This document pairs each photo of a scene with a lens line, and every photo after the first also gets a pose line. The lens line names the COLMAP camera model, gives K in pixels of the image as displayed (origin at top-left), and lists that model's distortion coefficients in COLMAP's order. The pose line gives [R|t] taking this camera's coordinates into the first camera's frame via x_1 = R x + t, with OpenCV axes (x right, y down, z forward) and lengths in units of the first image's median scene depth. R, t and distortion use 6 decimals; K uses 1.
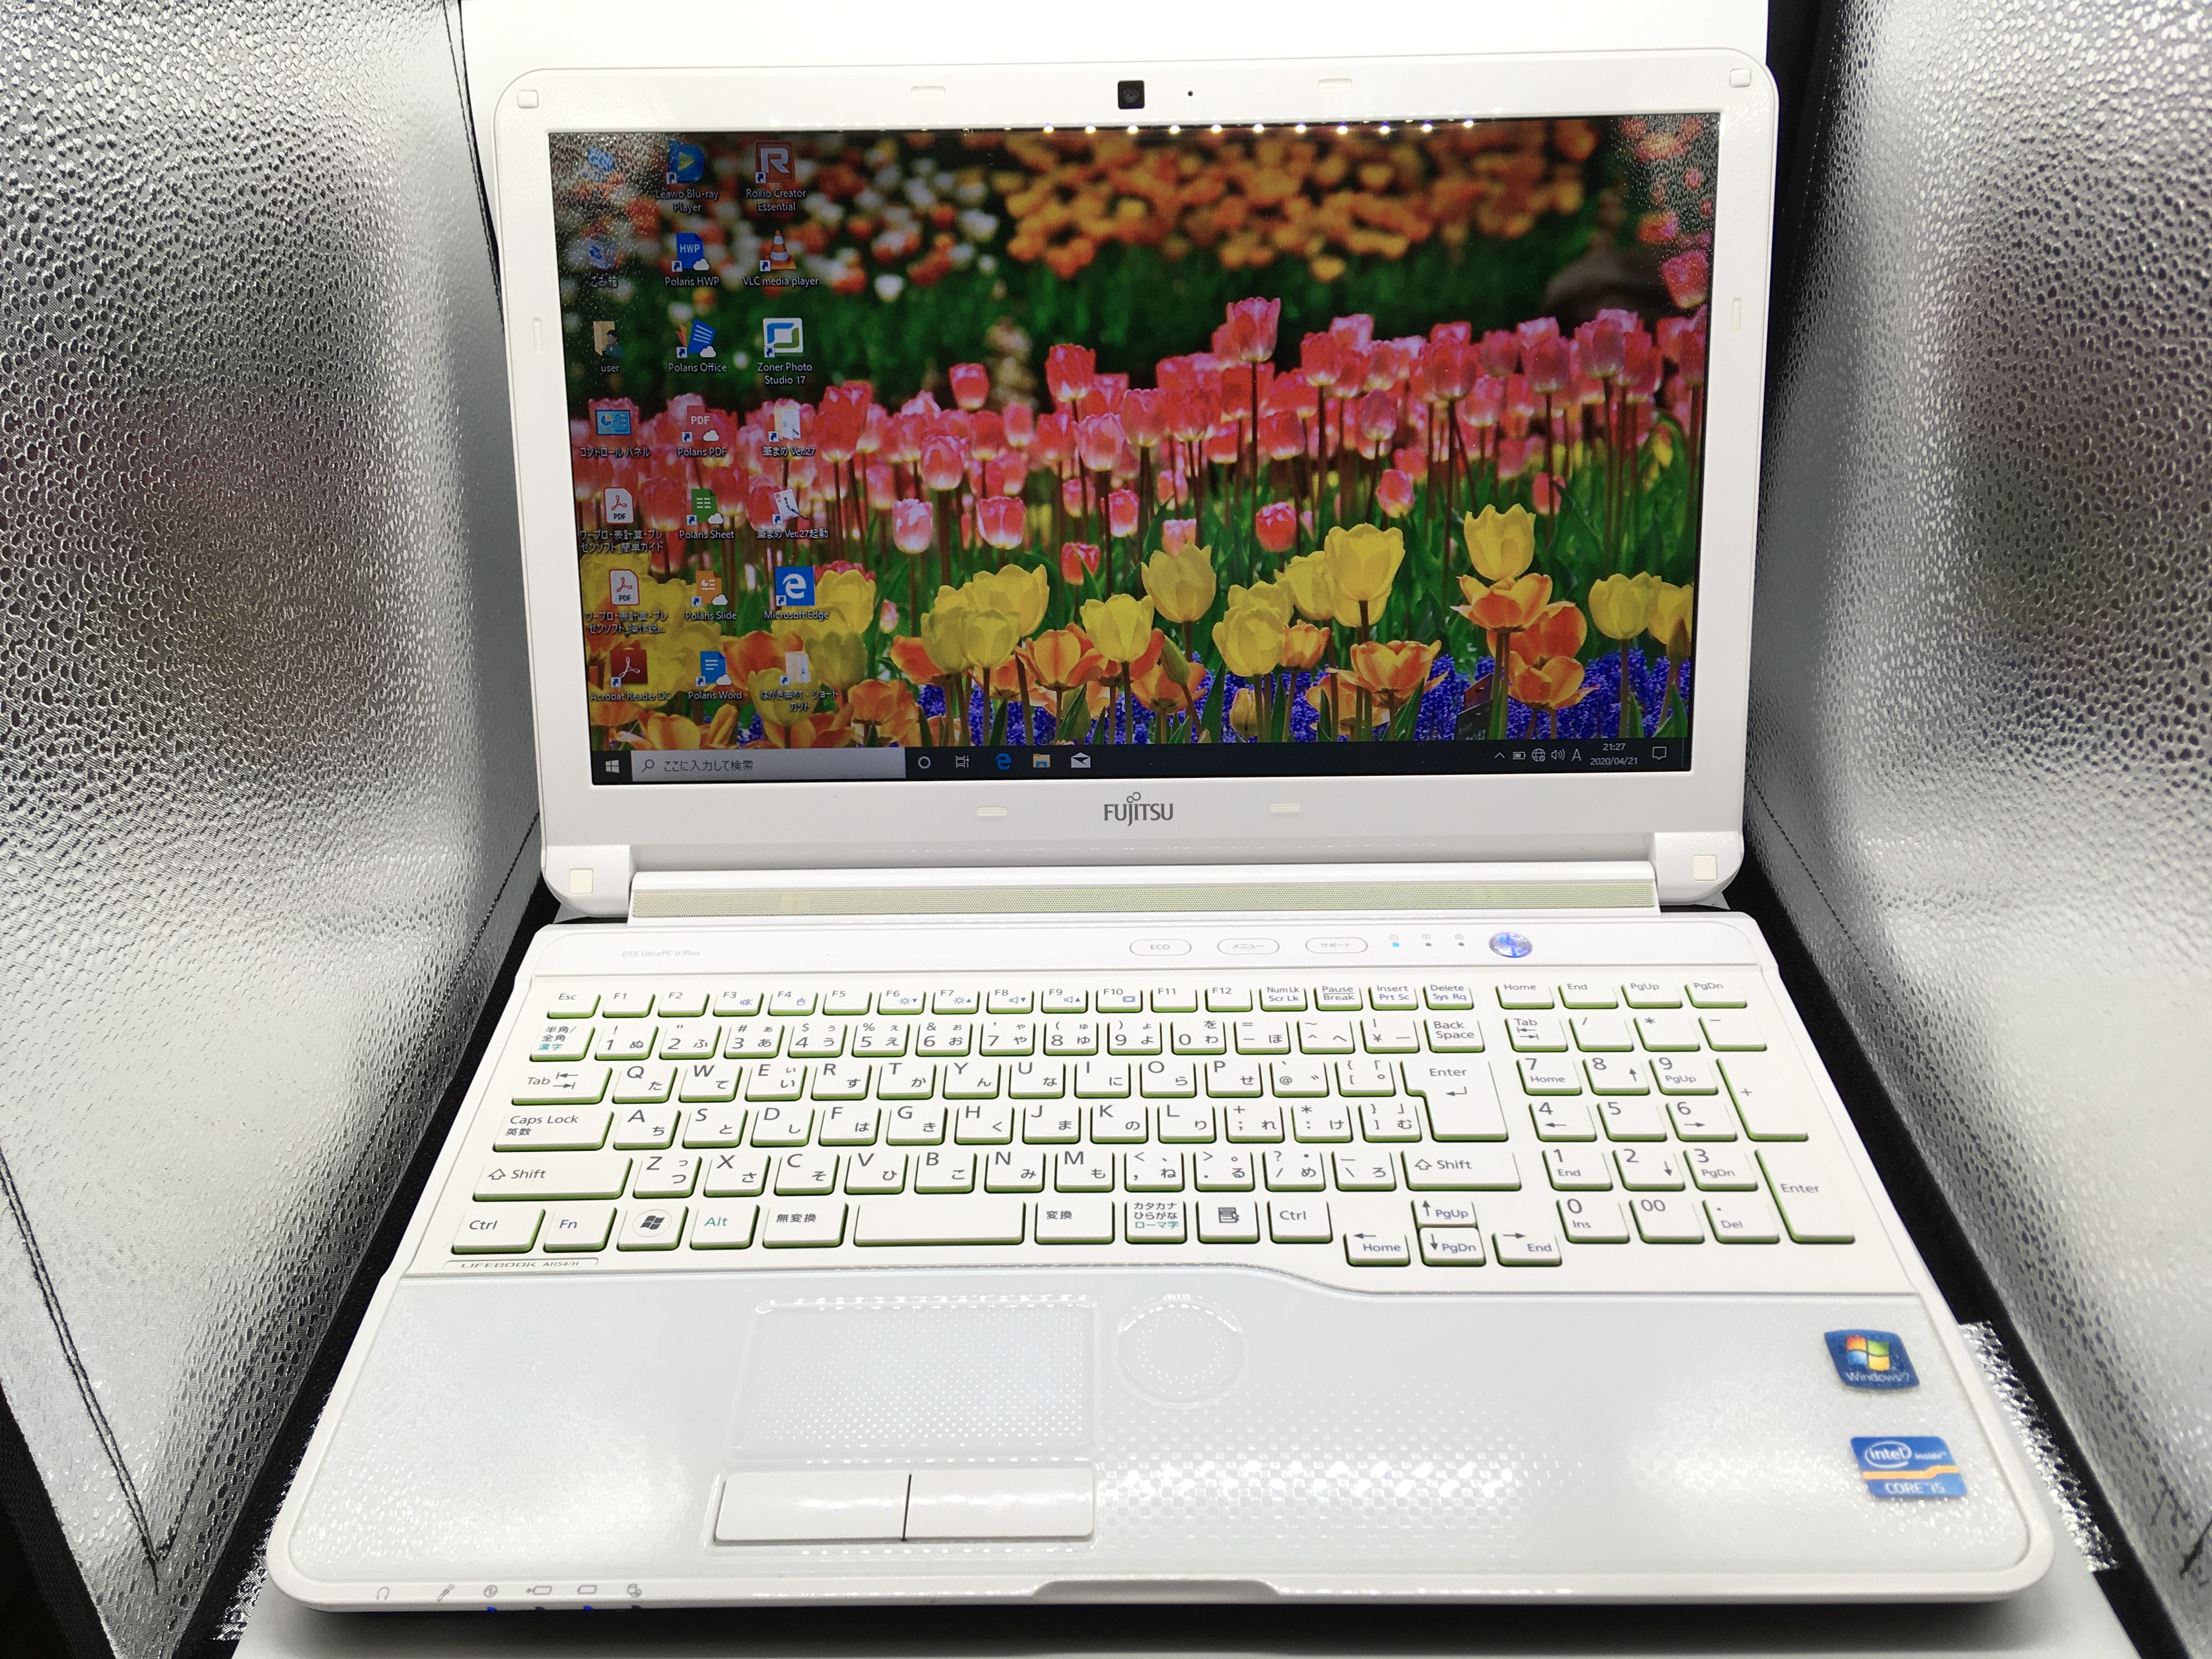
lens RADIAL K [[1869.1, 0, 1116.5], [0, 1869.1, 828.1], [0, 0, 1]] dist [0.102188, -0.153148]
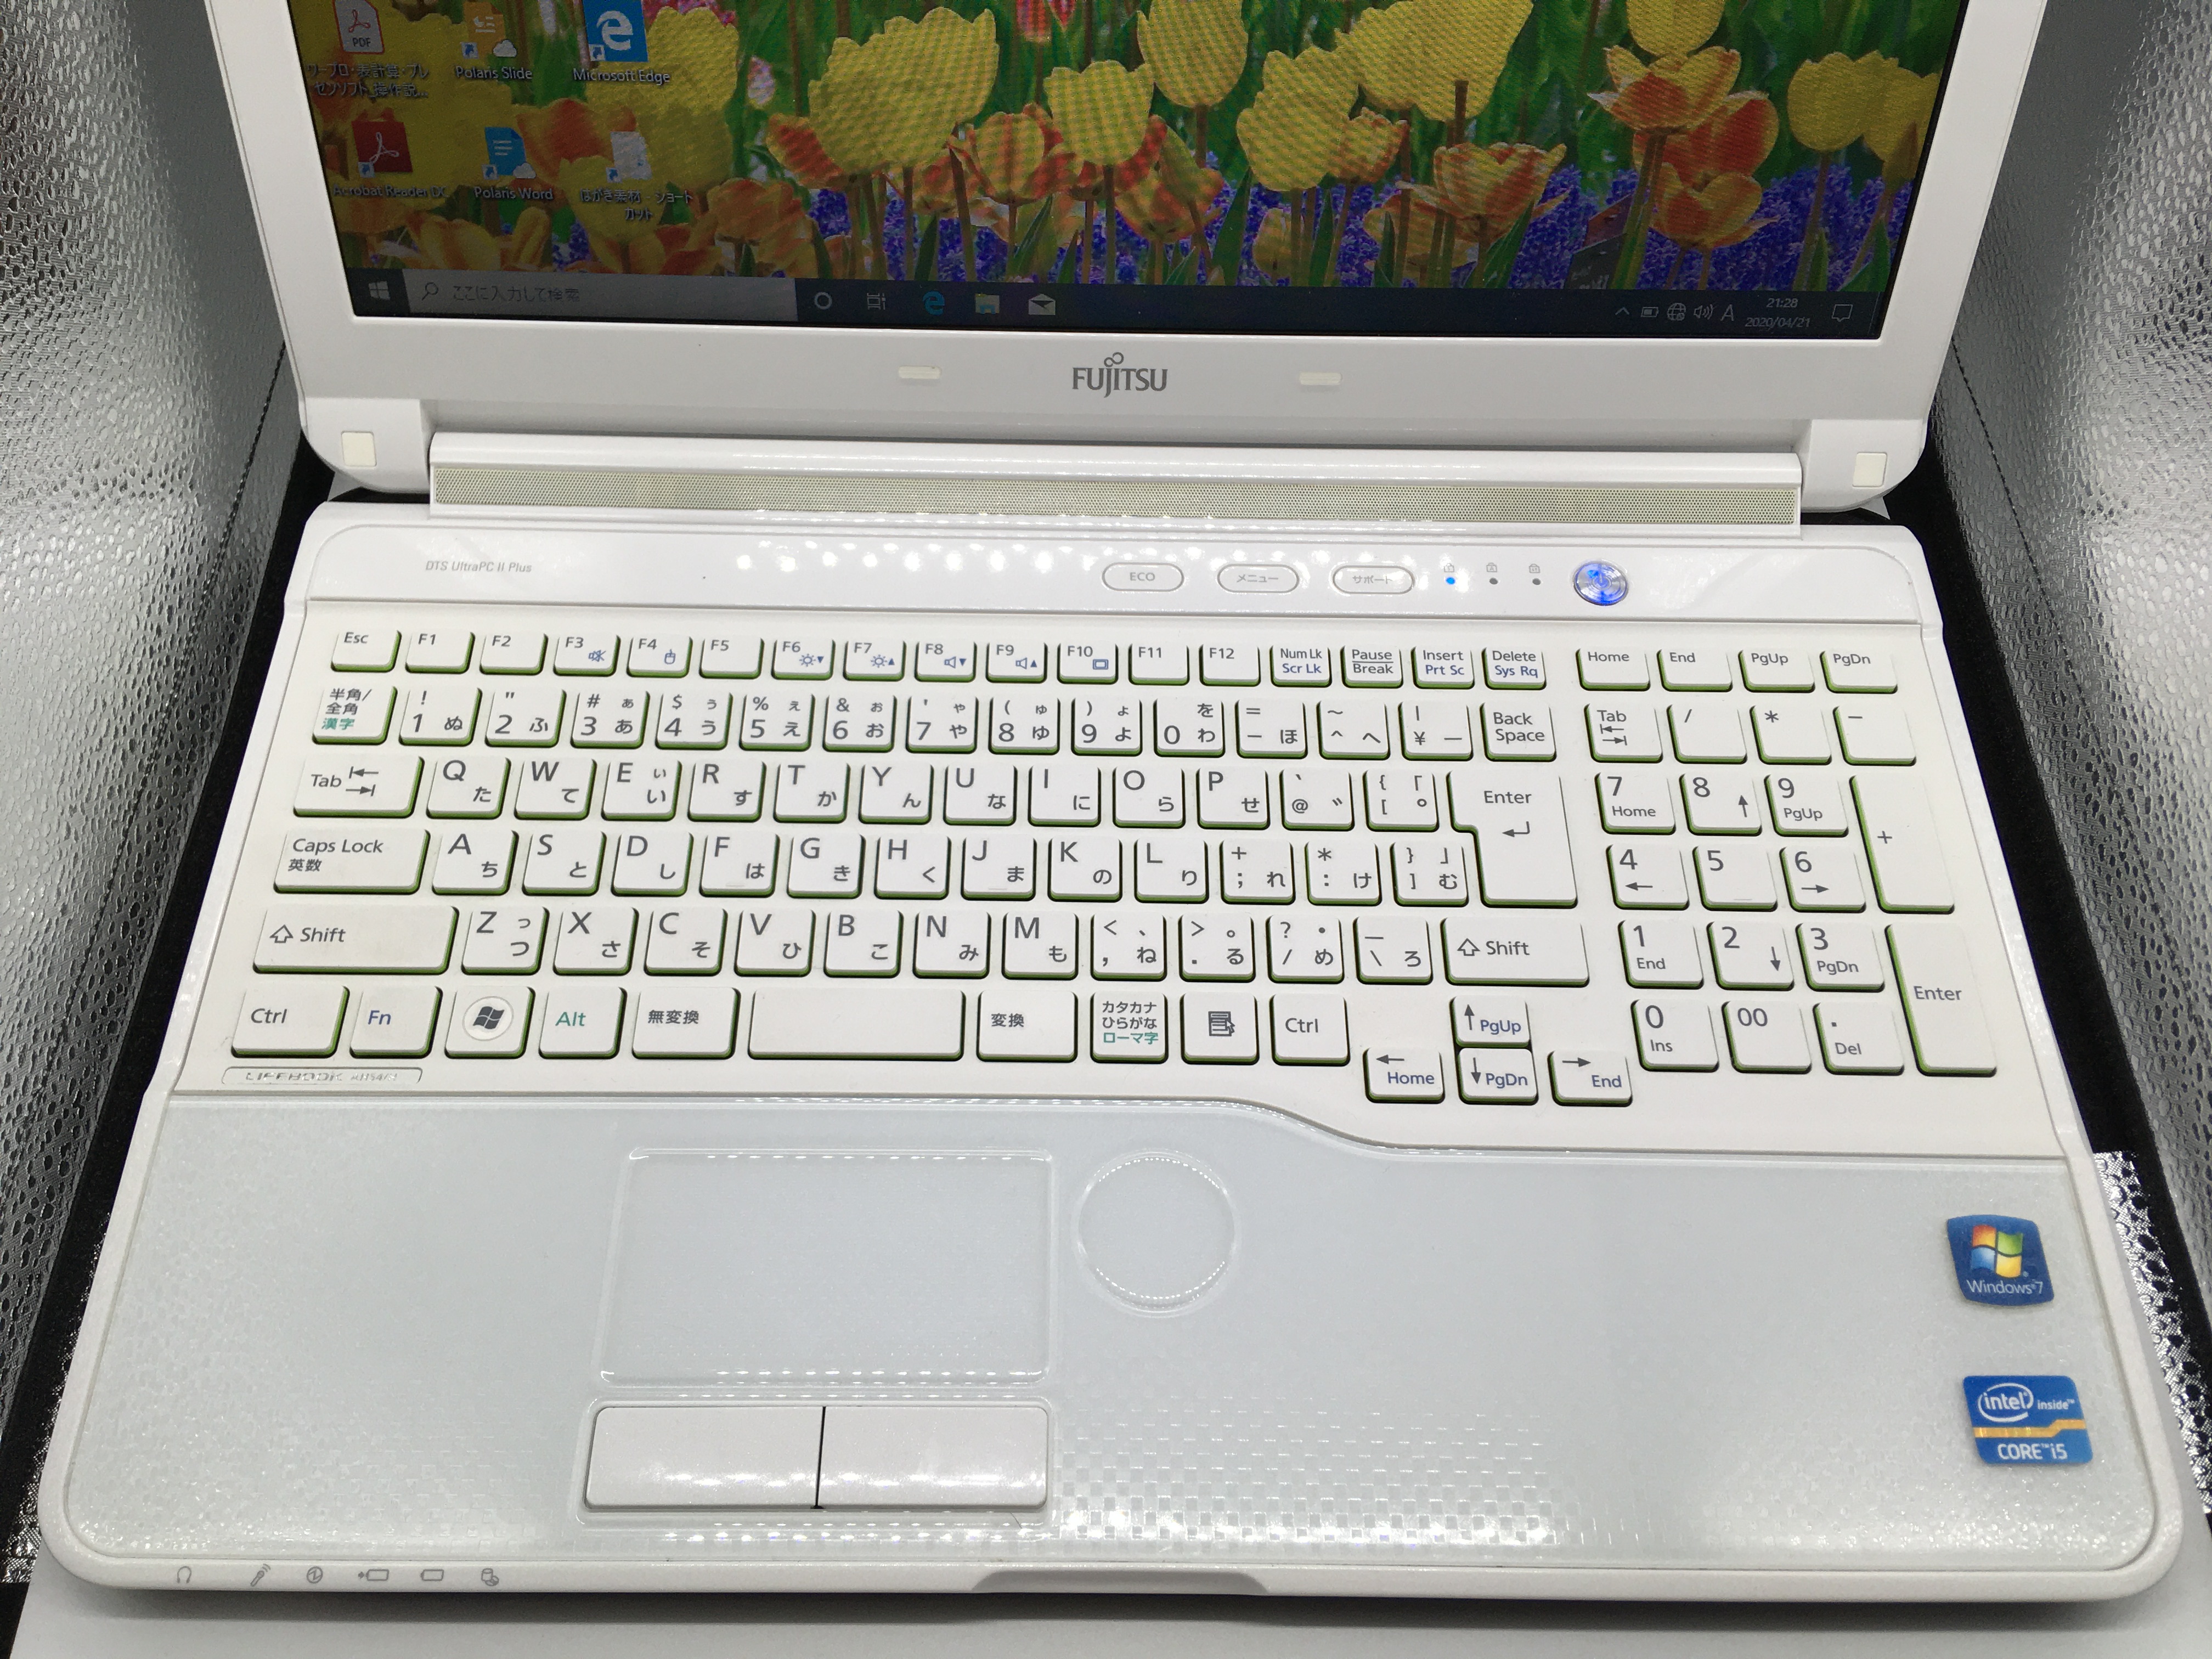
lens RADIAL K [[1869.1, 0, 1112.2], [0, 1869.1, 789.4], [0, 0, 1]] dist [0.102188, -0.153148]
pose [[0.999314, 0.020632, 0.030742, -0.011205], [-0.032096, 0.896664, 0.441547, -0.201614], [-0.018455, -0.442231, 0.896711, 0.290197]]
